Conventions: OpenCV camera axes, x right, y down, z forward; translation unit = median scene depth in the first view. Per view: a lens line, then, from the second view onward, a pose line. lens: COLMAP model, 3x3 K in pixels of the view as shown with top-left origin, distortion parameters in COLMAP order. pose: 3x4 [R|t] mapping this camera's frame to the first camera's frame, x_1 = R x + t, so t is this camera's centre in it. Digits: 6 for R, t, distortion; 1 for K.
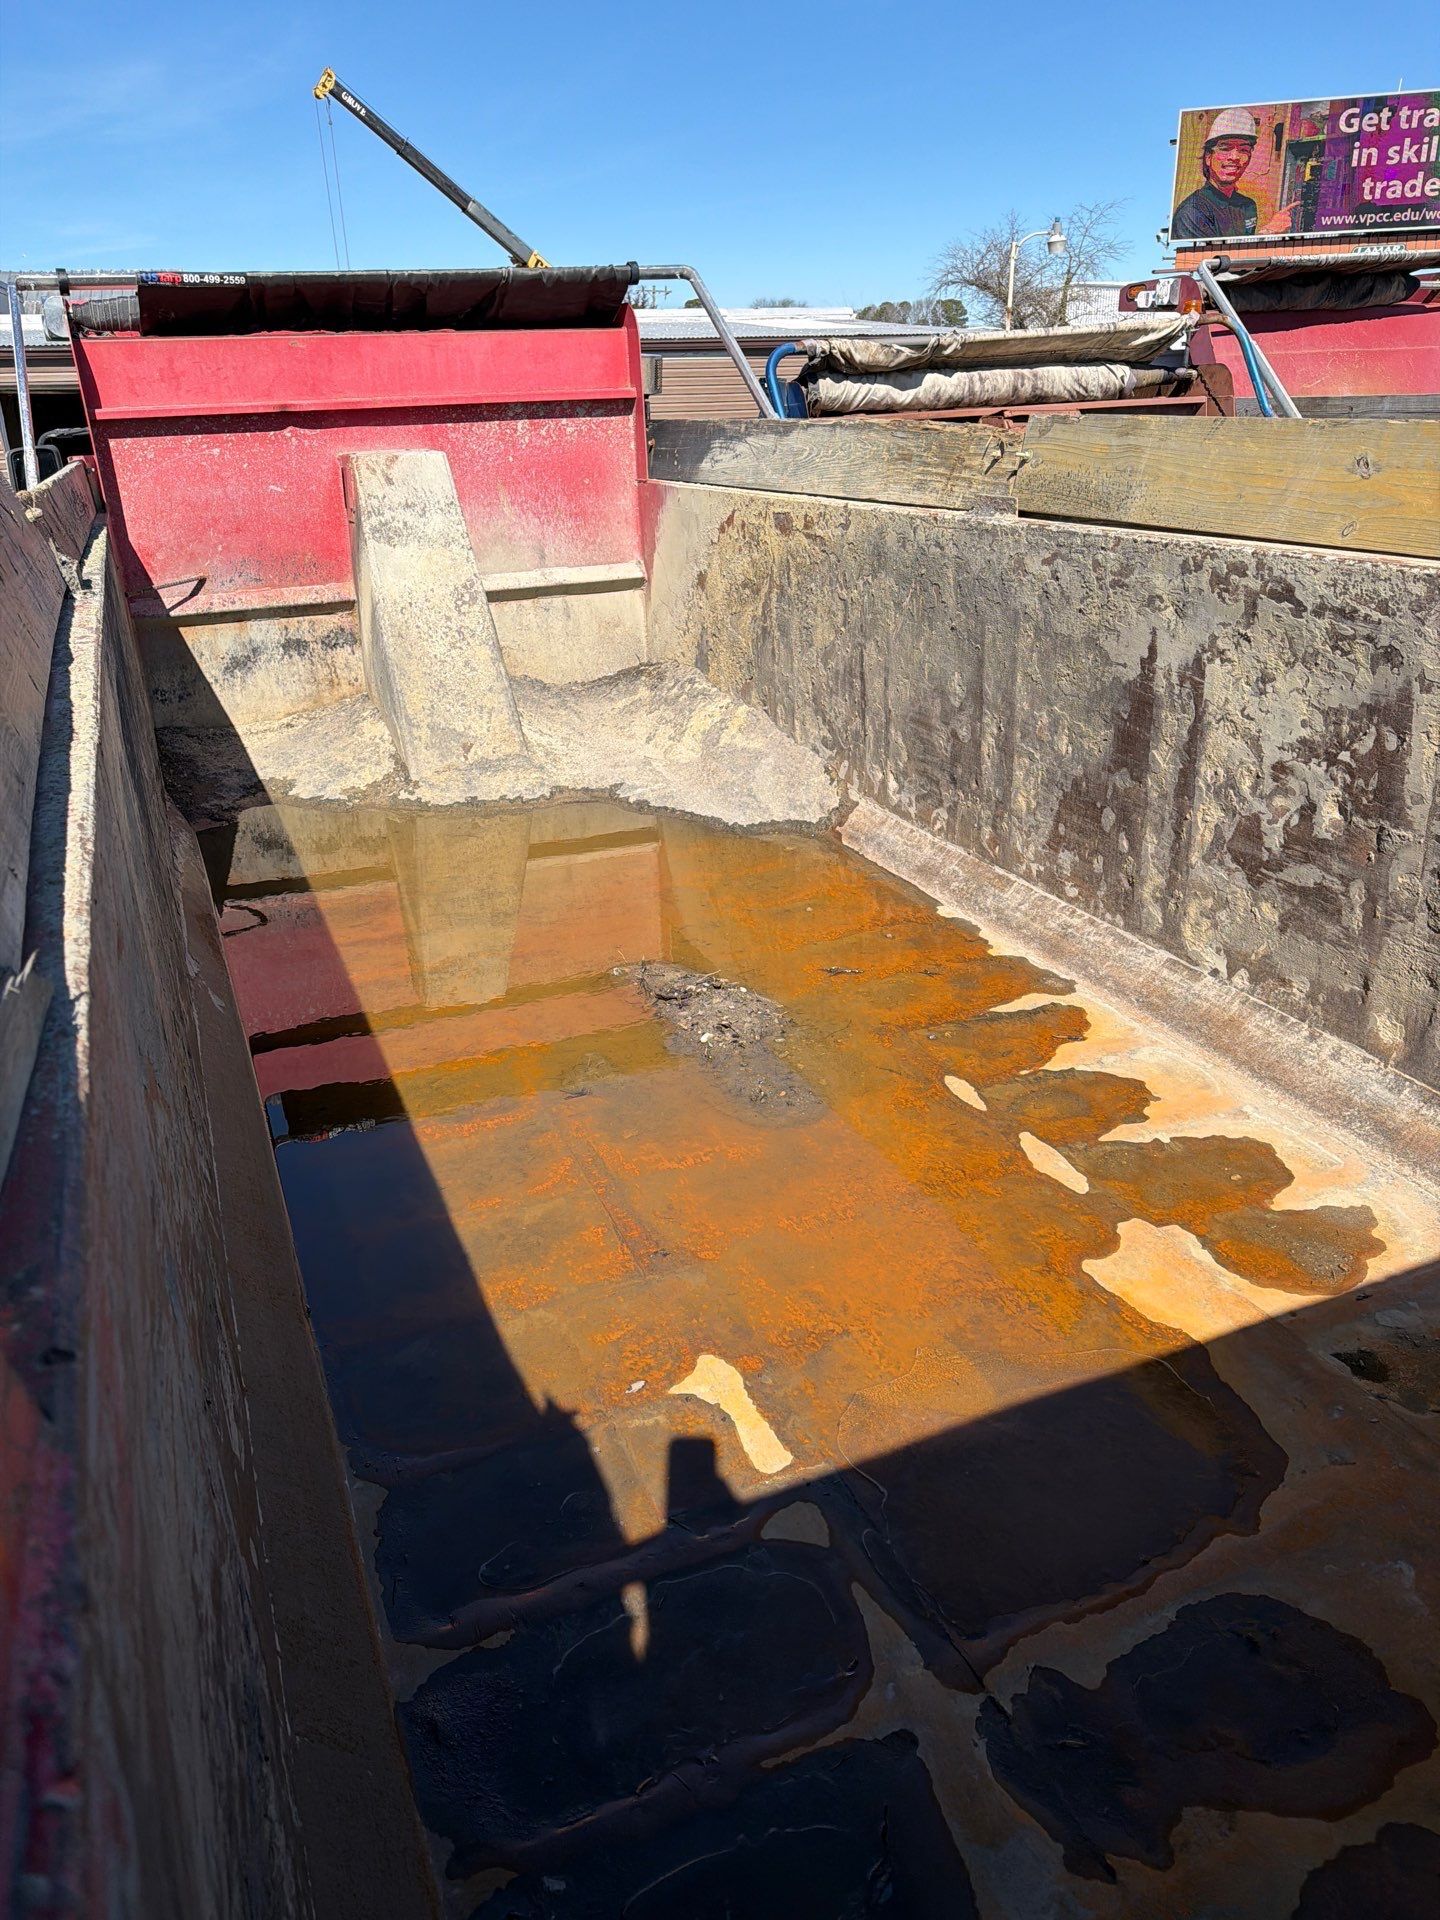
lens RADIAL K [[1374.1, 0, 689.4], [0, 1374.1, 973.4], [0, 0, 1]] dist [0.003648, 0.004288]
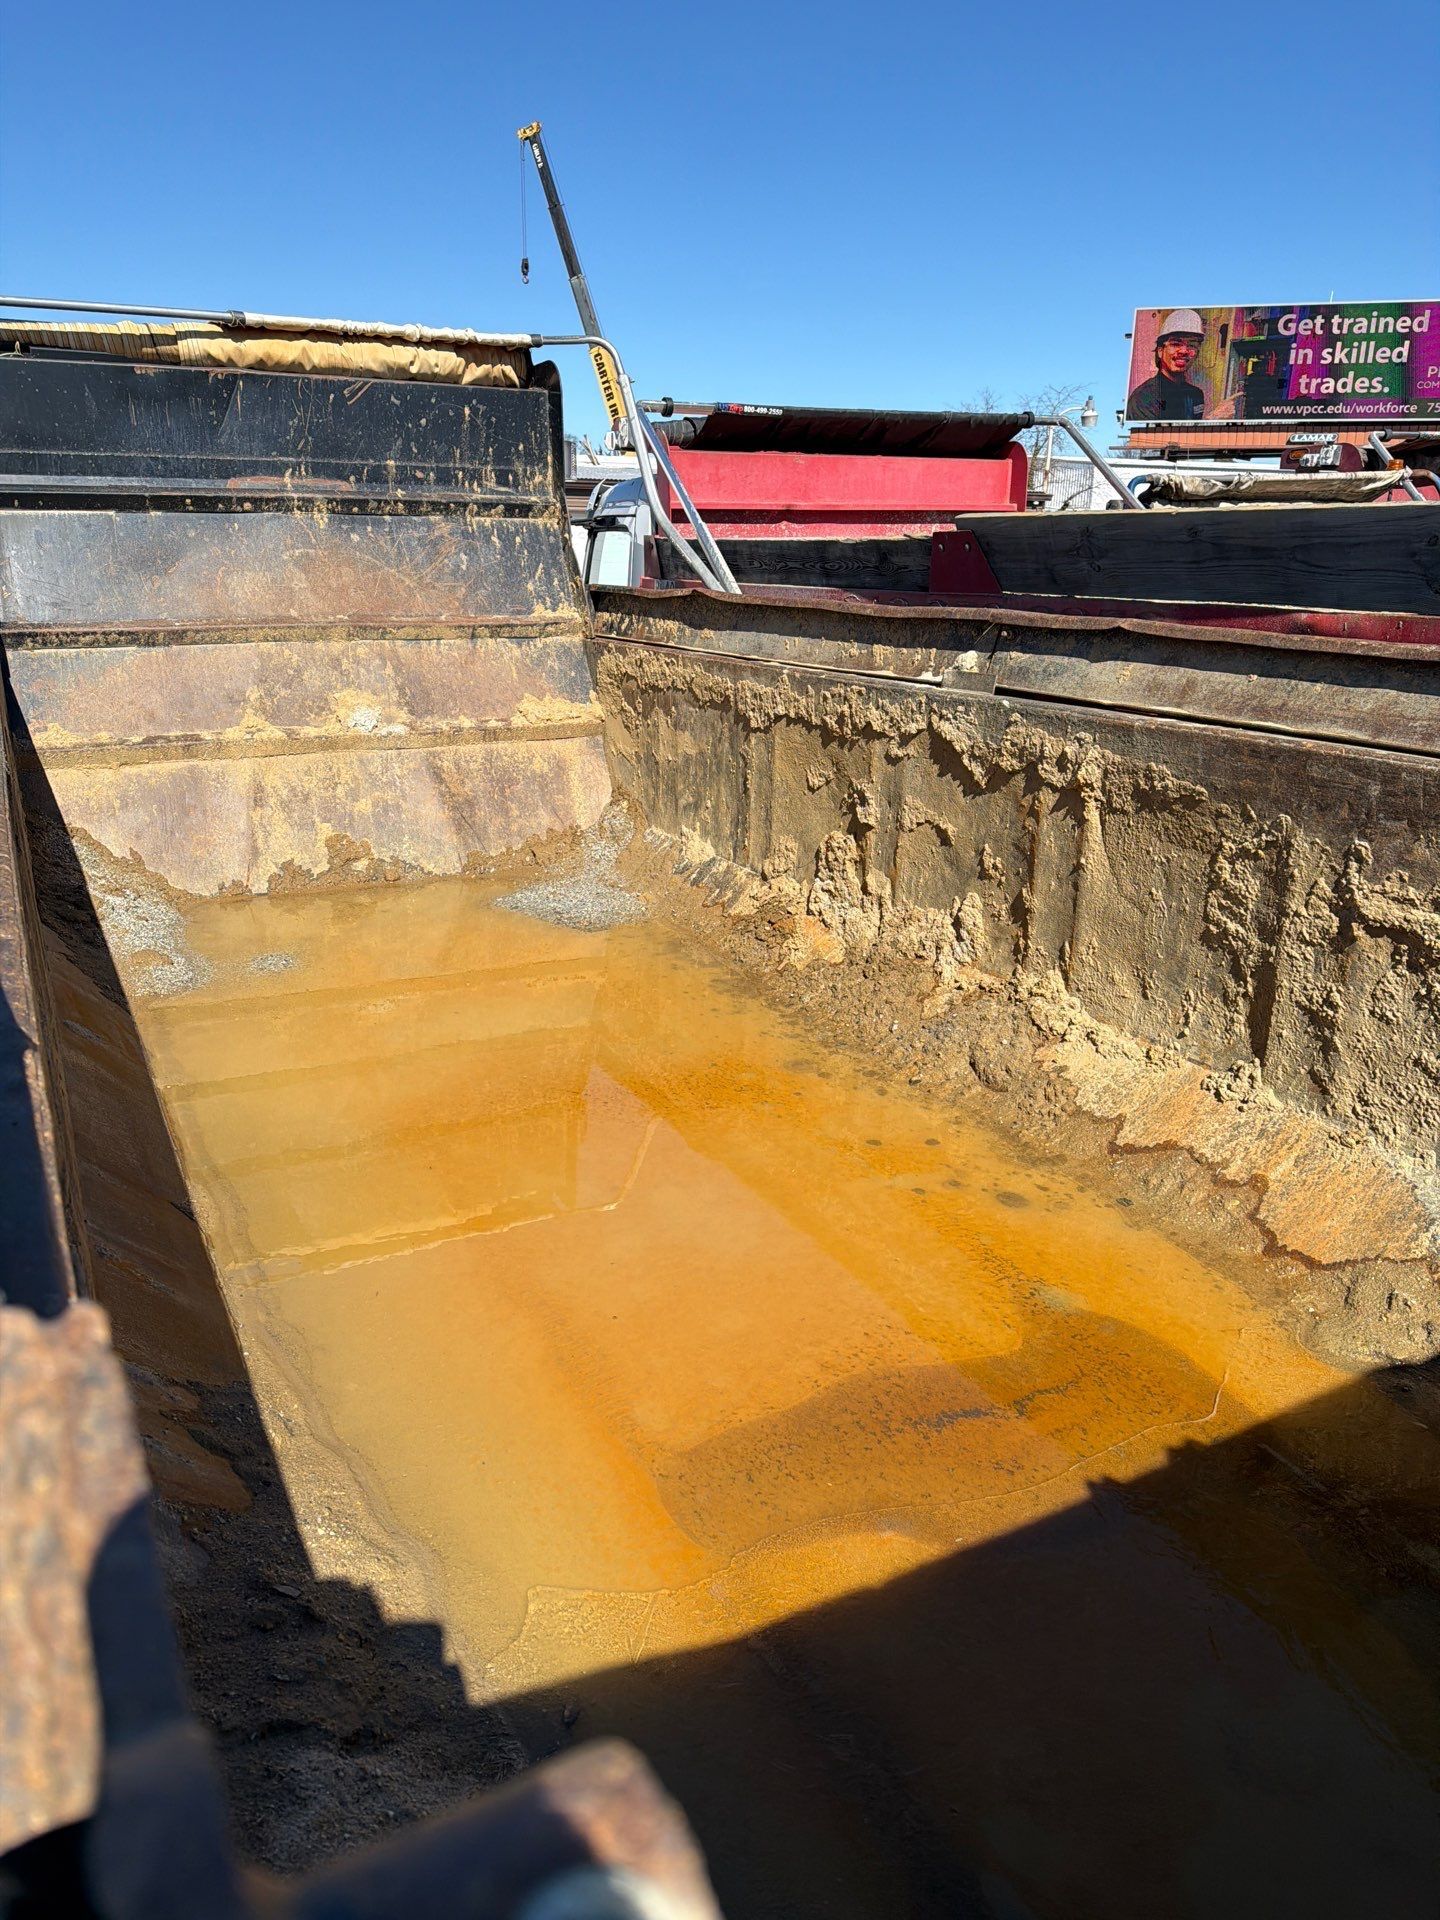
lens RADIAL K [[1408.0, 0, 653.3], [0, 1408.0, 994.0], [0, 0, 1]] dist [0.011585, 0.001196]
pose [[0.998139, 0.019037, 0.057926, -0.085504], [-0.013516, 0.995456, -0.094257, 0.031765], [-0.059457, 0.093298, 0.993861, -0.050665]]
